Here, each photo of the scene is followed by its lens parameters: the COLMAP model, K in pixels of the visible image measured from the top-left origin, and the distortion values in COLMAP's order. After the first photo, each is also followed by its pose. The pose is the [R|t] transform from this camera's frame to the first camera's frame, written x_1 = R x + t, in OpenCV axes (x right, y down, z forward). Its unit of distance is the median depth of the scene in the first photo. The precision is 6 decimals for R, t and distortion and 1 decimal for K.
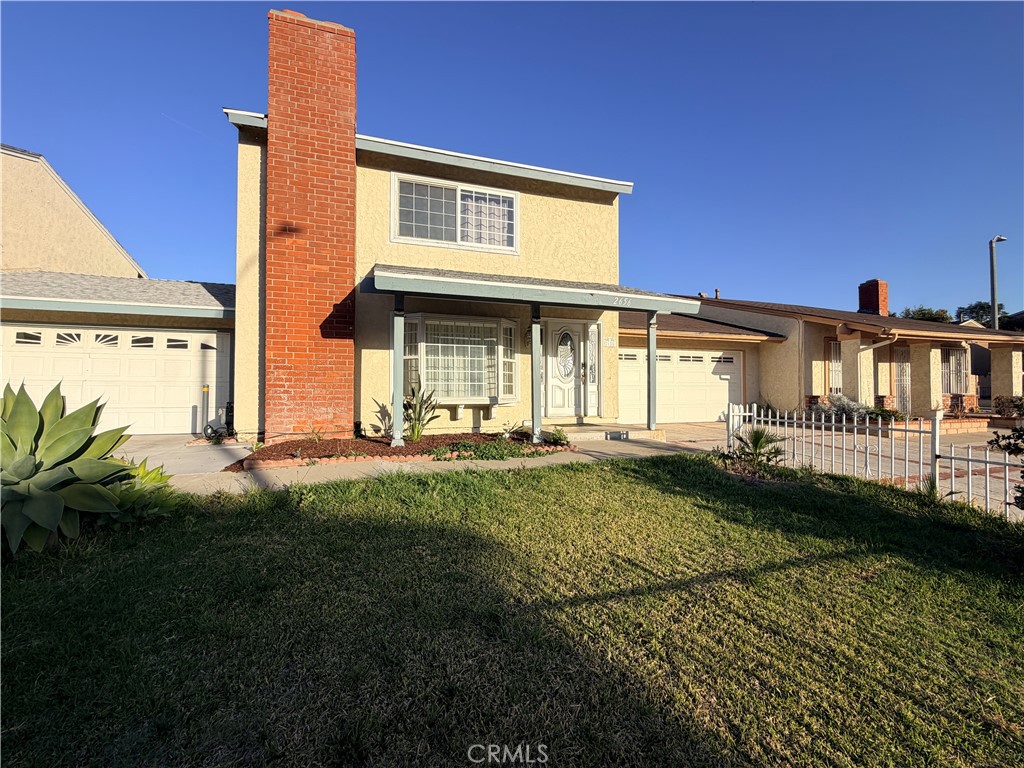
lens RADIAL K [[404.3, 0, 506.9], [0, 404.3, 386.2], [0, 0, 1]] dist [-0.000950, 0.000678]
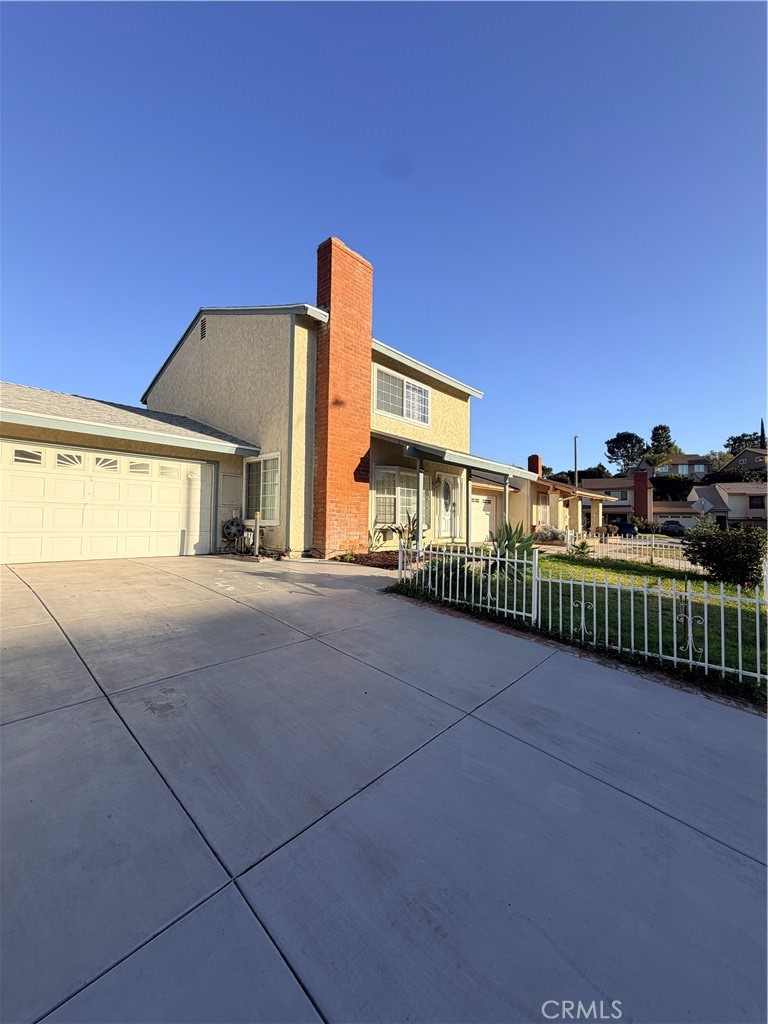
lens RADIAL K [[404.3, 0, 381.8], [0, 404.3, 506.7], [0, 0, 1]] dist [-0.000950, 0.000678]
pose [[0.865009, 0.031952, 0.500738, -0.920433], [-0.024670, 0.999472, -0.021159, -0.003965], [-0.501150, 0.005949, 0.865340, -0.213379]]
